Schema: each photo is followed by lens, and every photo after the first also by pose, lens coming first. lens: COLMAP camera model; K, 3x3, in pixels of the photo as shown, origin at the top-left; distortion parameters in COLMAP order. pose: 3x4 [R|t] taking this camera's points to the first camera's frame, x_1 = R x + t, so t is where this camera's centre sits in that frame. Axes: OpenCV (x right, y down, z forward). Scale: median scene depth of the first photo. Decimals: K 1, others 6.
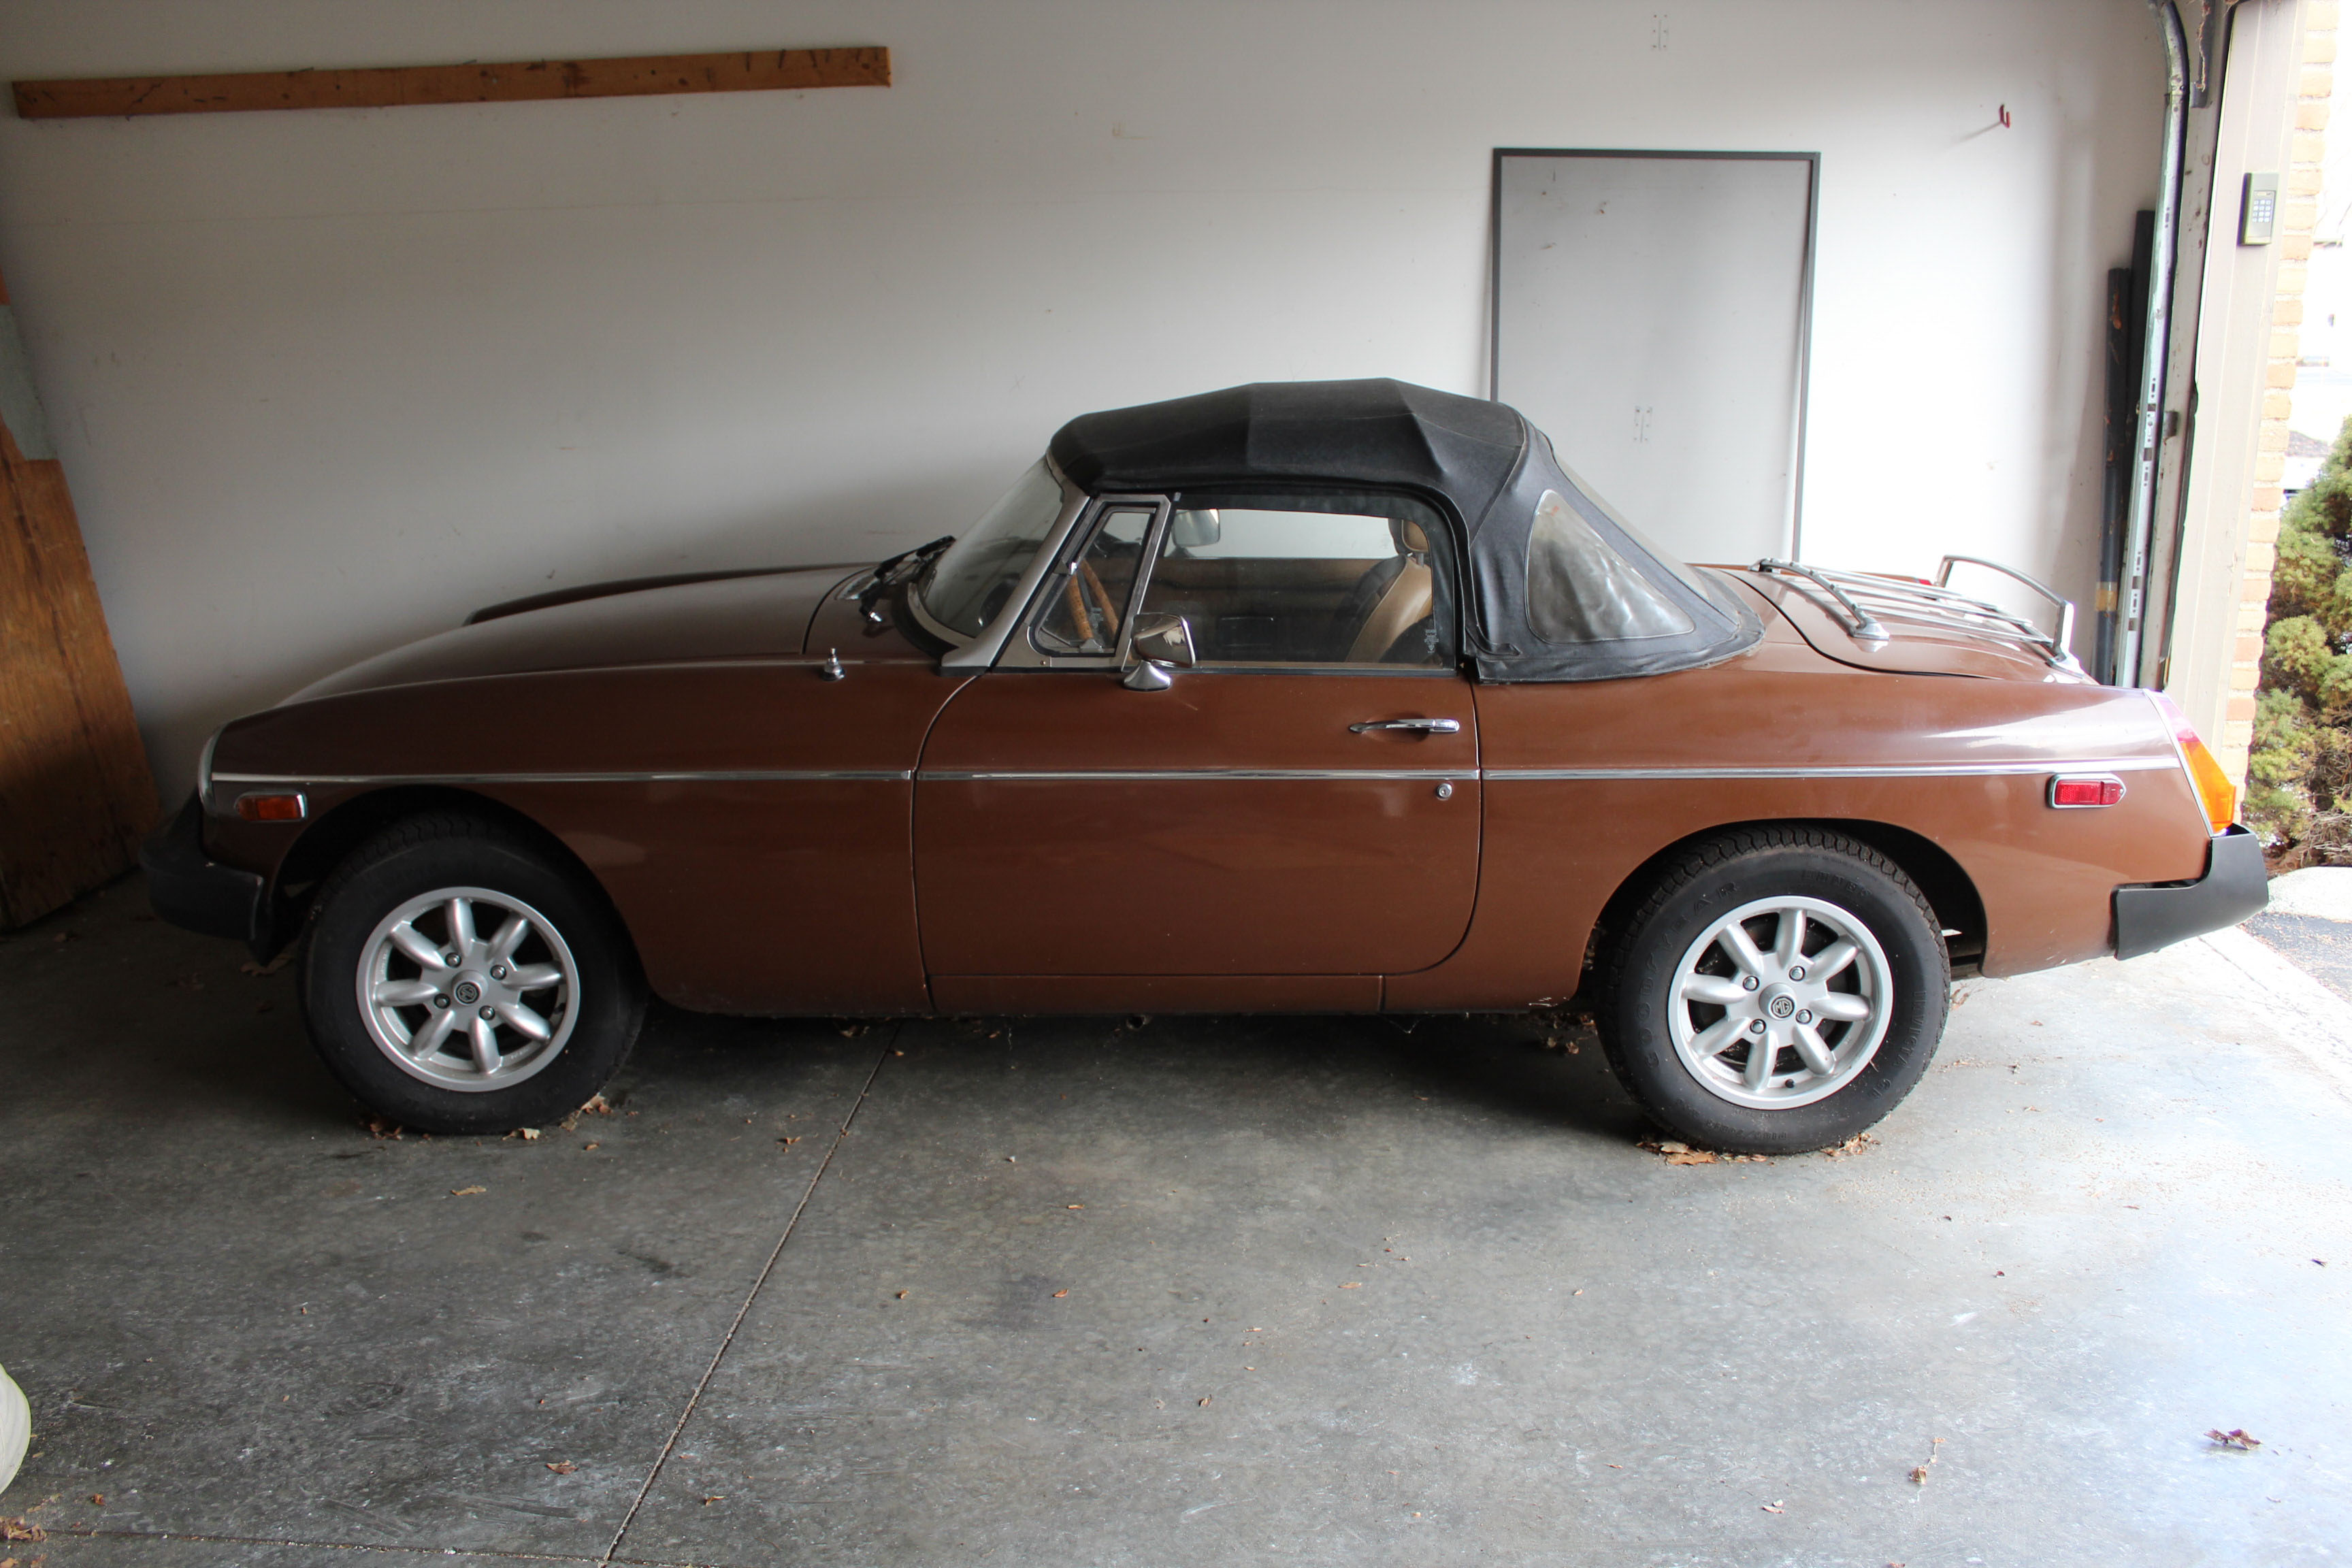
lens RADIAL K [[1962.4, 0, 1179.3], [0, 1962.4, 787.2], [0, 0, 1]] dist [-0.164054, 0.148460]
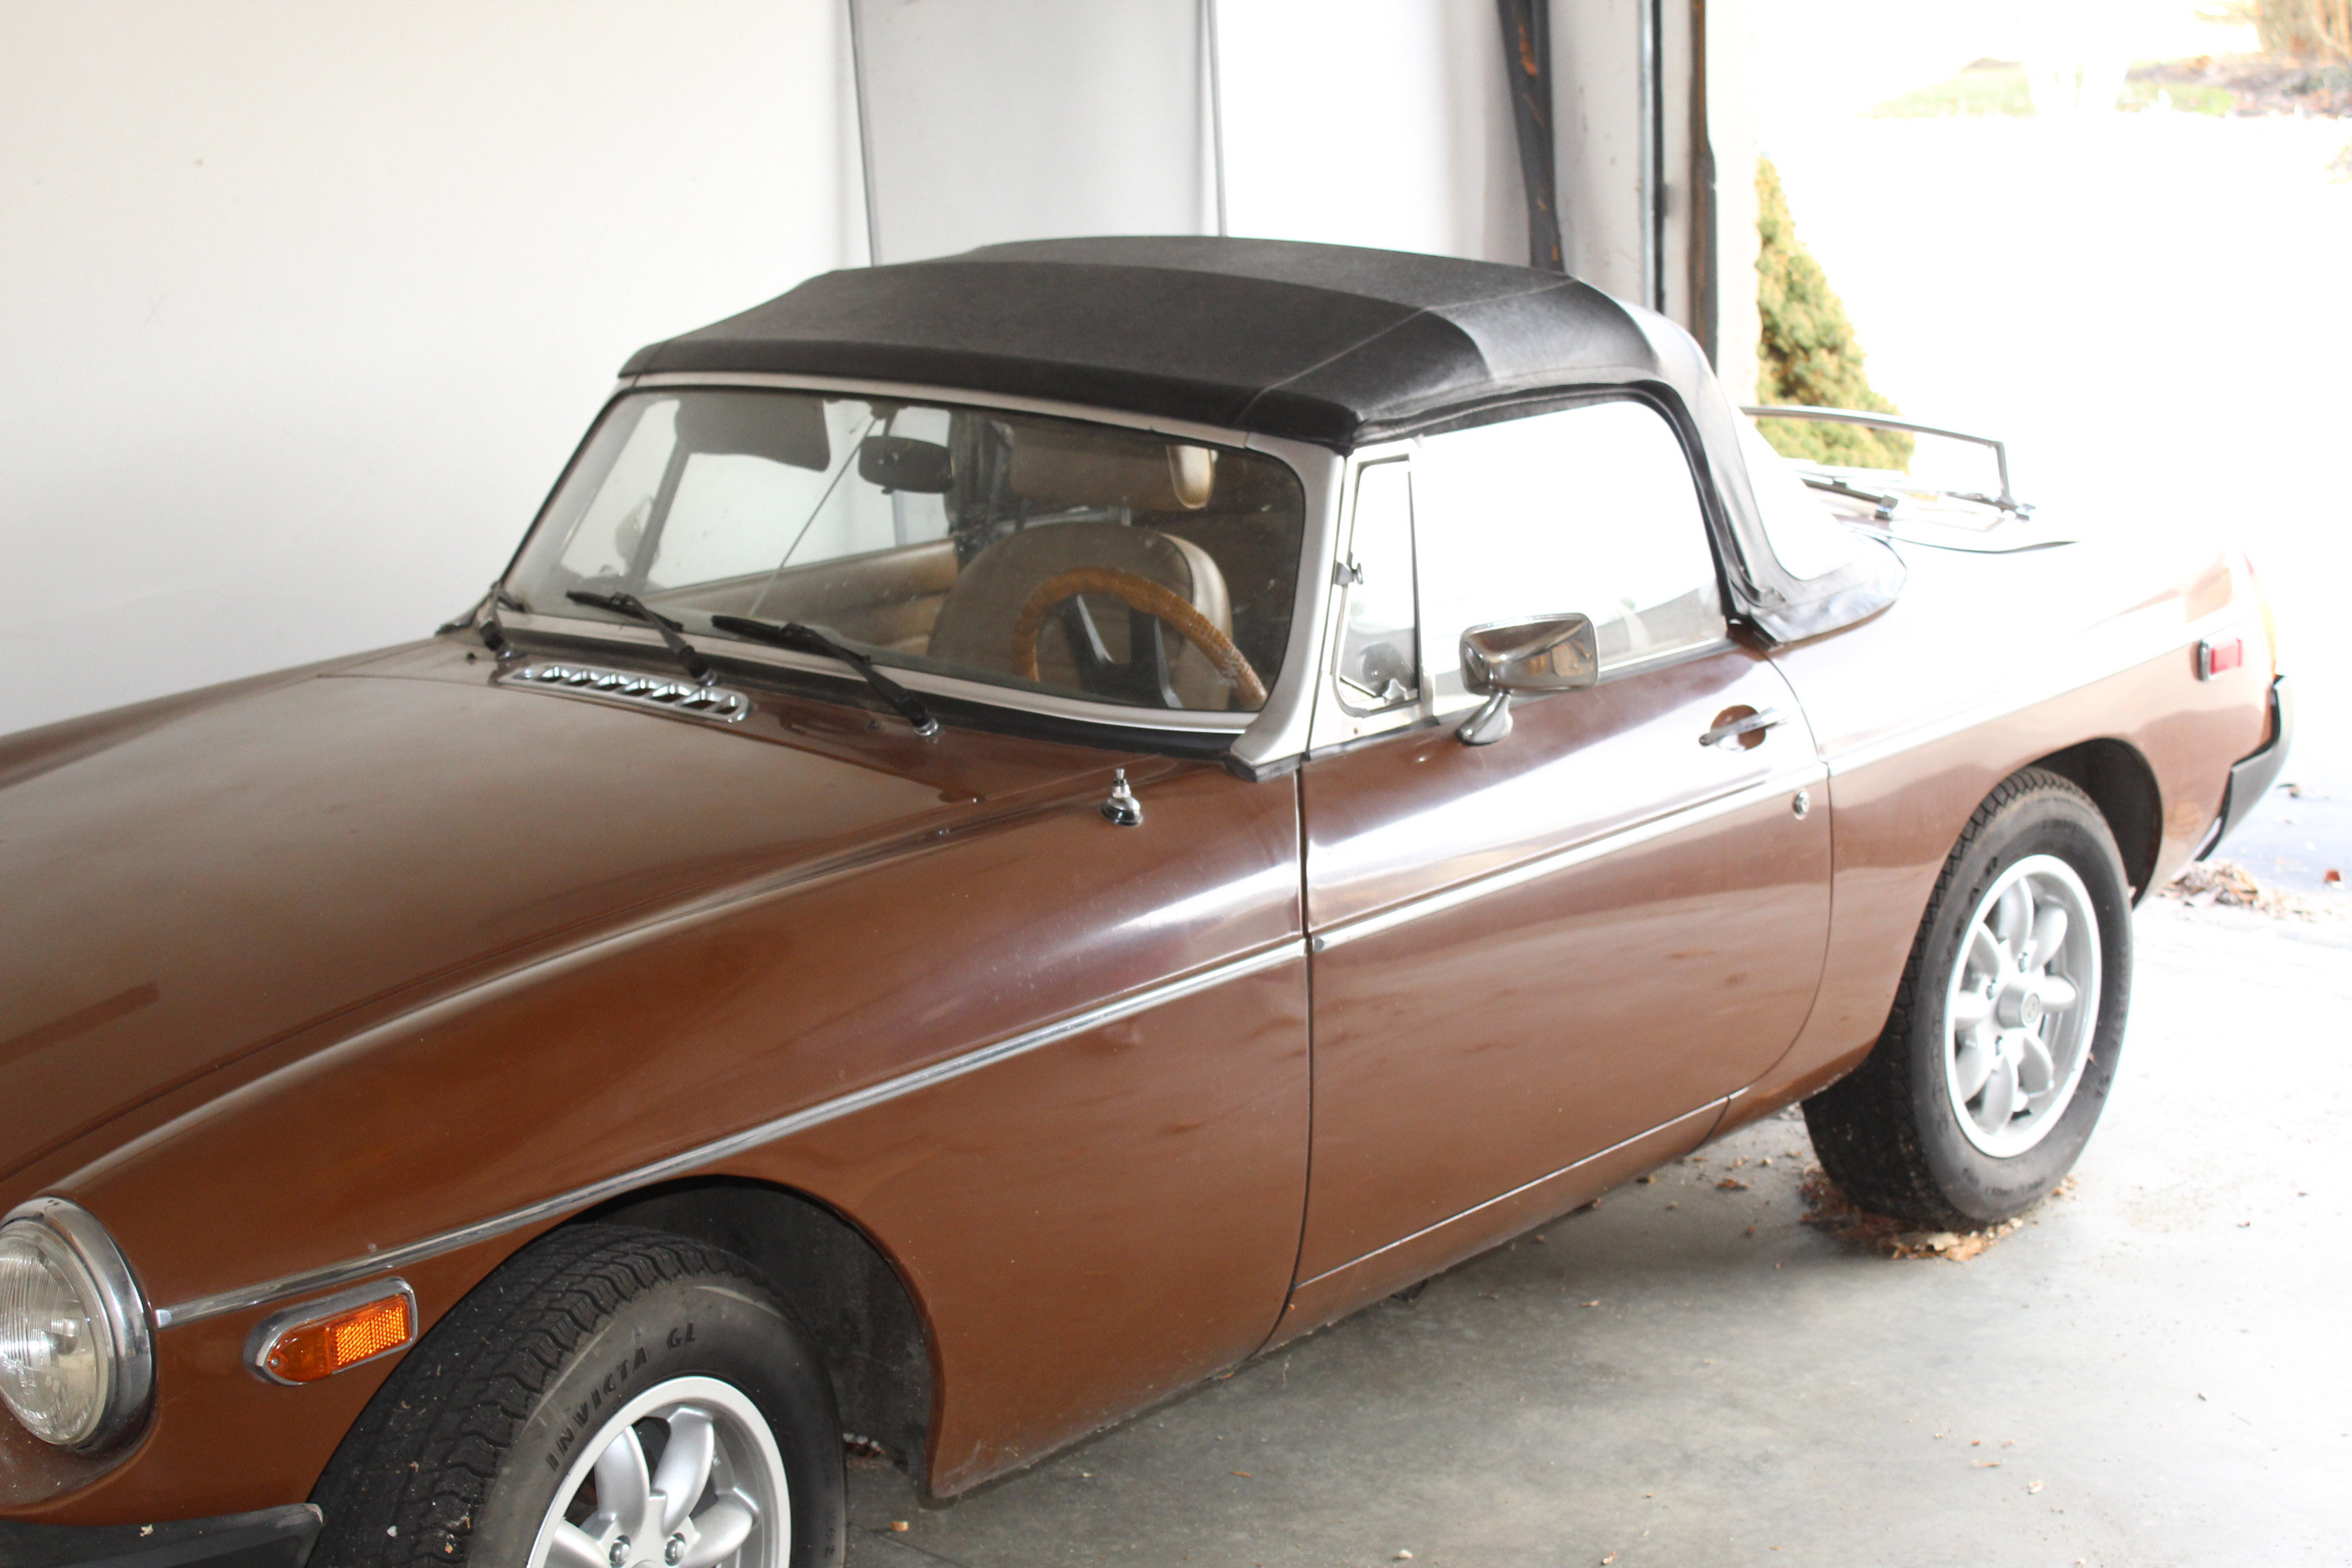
lens RADIAL K [[3930.2, 0, 1177.1], [0, 3930.2, 770.4], [0, 0, 1]] dist [-0.009445, 0.139642]
pose [[0.635020, -0.179322, 0.751395, -1.005573], [0.218499, 0.974659, 0.047946, -0.119308], [-0.740951, 0.133733, 0.658109, 0.222718]]
